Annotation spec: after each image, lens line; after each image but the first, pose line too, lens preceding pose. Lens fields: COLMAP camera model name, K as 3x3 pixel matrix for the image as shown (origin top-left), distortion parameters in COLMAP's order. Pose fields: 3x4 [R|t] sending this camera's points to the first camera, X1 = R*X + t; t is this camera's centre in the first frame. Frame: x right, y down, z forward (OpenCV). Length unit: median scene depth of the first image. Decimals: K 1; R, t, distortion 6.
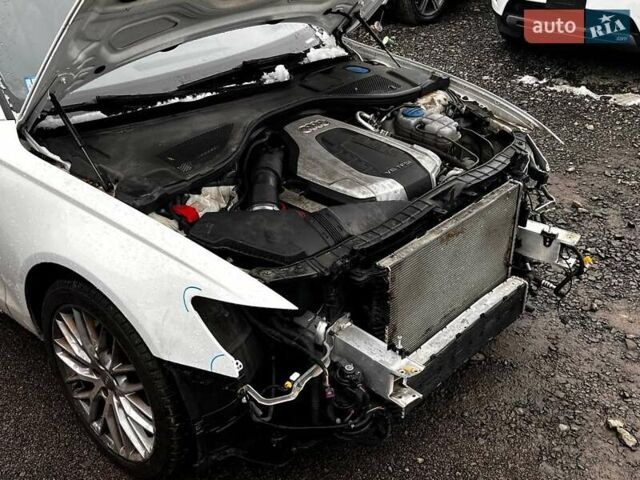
lens RADIAL K [[726.4, 0, 320.0], [0, 726.4, 240.0], [0, 0, 1]] dist [0.036717, -0.026401]
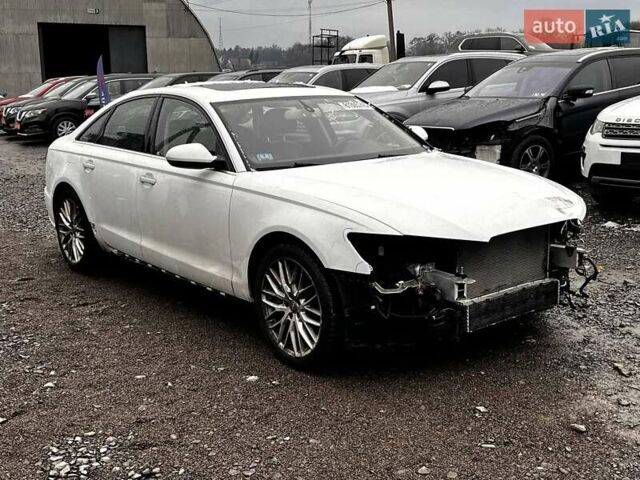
lens RADIAL K [[726.4, 0, 320.0], [0, 726.4, 240.0], [0, 0, 1]] dist [0.036717, -0.026401]
pose [[0.984065, 0.013188, -0.177320, 0.072668], [-0.062960, 0.958479, -0.278125, 0.507350], [0.166289, 0.284858, 0.944036, -0.645975]]
